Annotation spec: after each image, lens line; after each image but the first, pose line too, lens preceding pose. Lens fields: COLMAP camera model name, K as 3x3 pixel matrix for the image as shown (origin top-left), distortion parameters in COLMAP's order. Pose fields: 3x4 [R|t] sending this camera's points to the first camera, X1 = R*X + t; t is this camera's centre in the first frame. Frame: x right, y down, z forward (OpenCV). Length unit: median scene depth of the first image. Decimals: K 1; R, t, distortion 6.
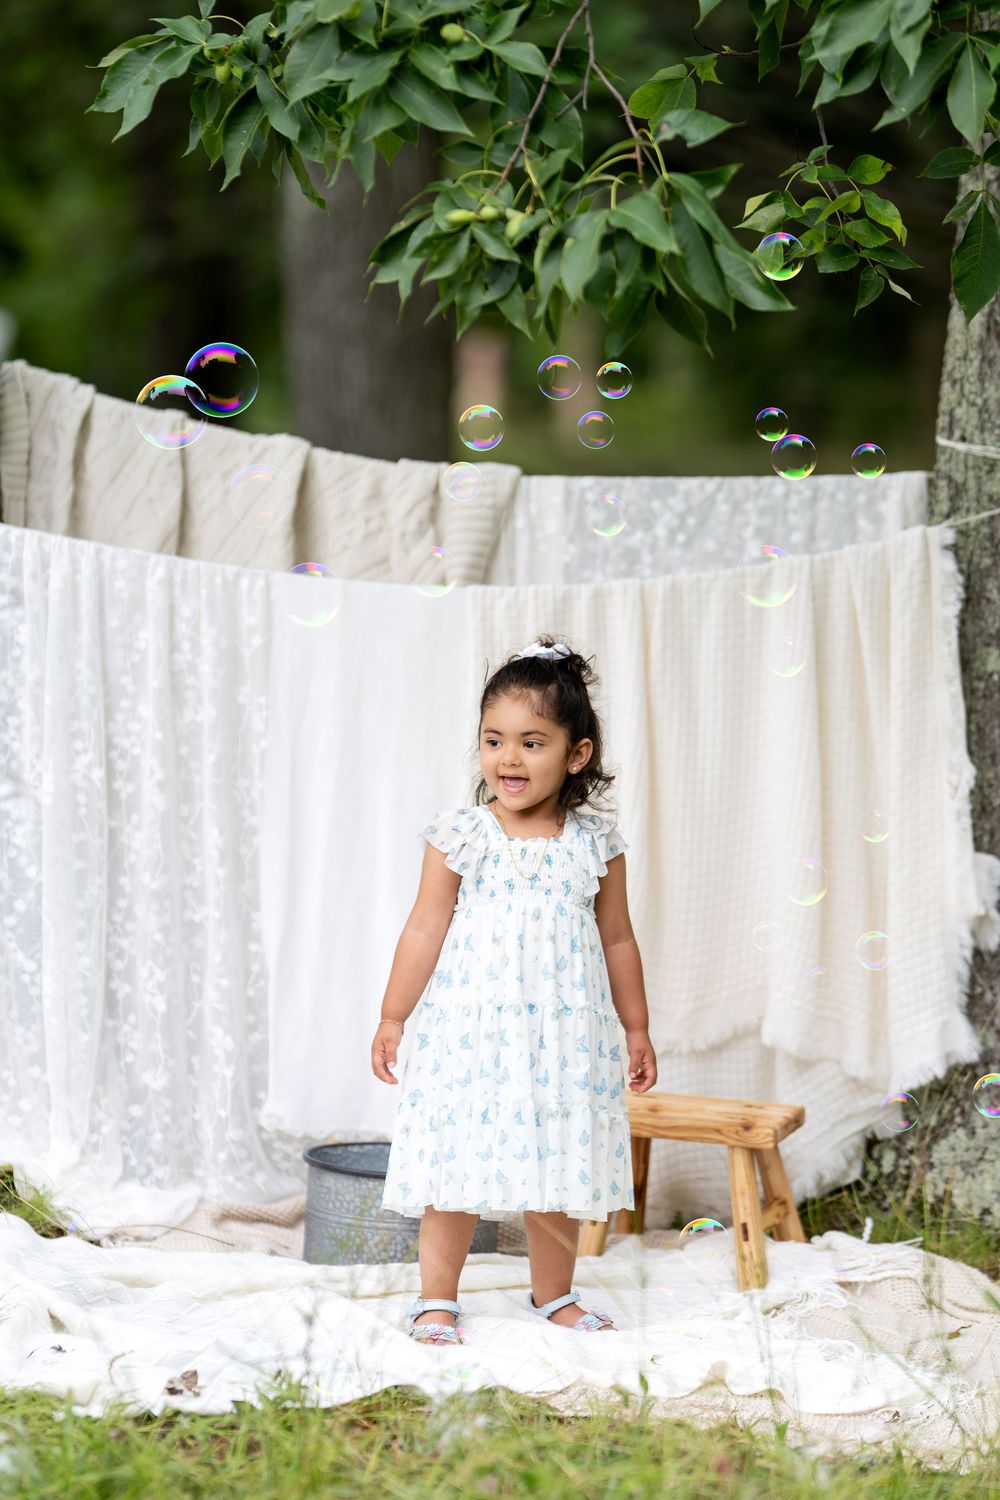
lens RADIAL K [[6041.7, 0, 584.0], [0, 6041.7, 860.9], [0, 0, 1]] dist [0.076191, 0.000000]
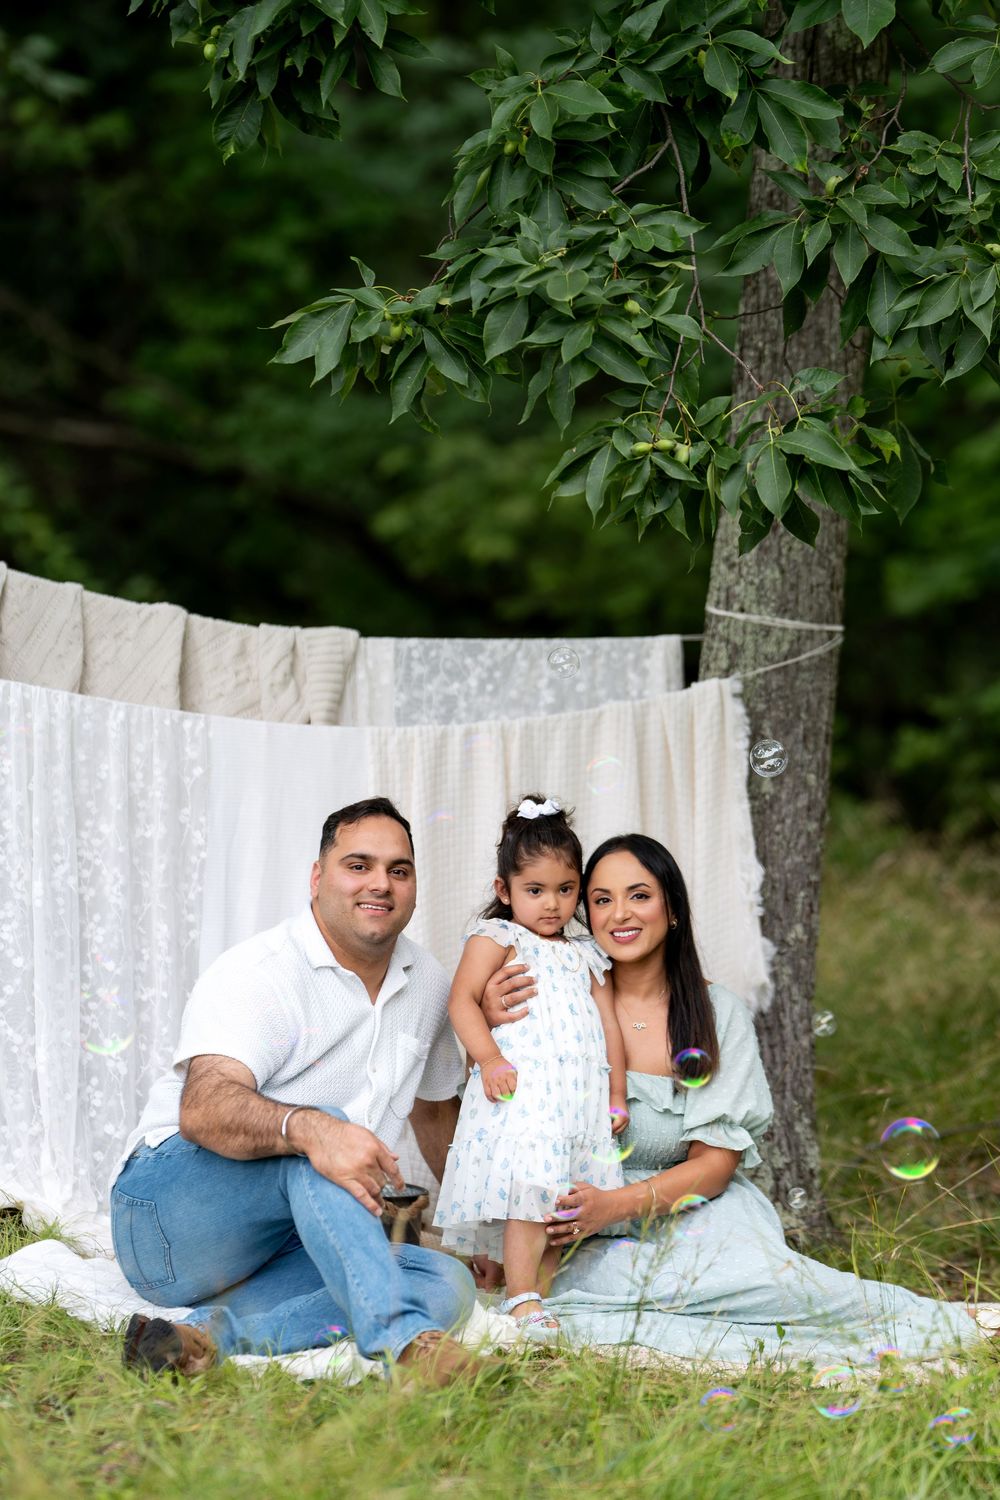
lens RADIAL K [[6041.7, 0, 613.1], [0, 6041.7, 803.9], [0, 0, 1]] dist [0.076191, 0.000000]
pose [[0.944629, -0.007335, 0.328059, -0.379019], [0.017032, 0.999499, -0.026695, 0.004613], [-0.327698, 0.030805, 0.944280, -0.193282]]
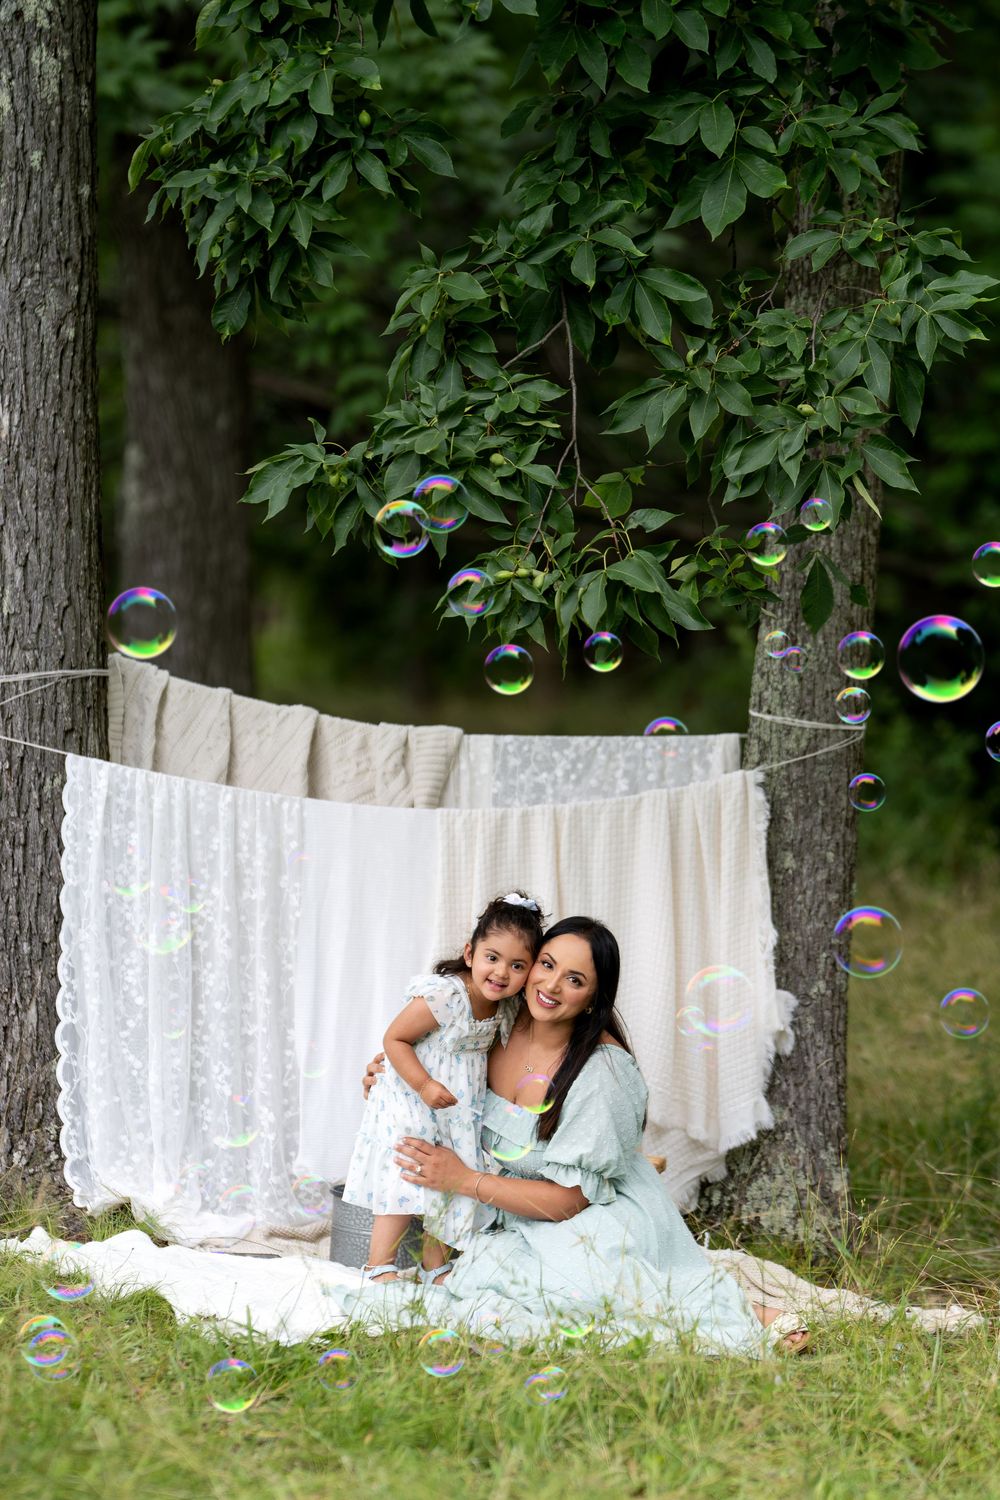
lens RADIAL K [[6041.7, 0, 550.2], [0, 6041.7, 771.4], [0, 0, 1]] dist [0.076191, 0.000000]
pose [[0.995805, 0.006030, 0.091304, -0.126944], [-0.001061, 0.998520, -0.054369, 0.026112], [-0.091497, 0.054044, 0.994338, -0.479409]]
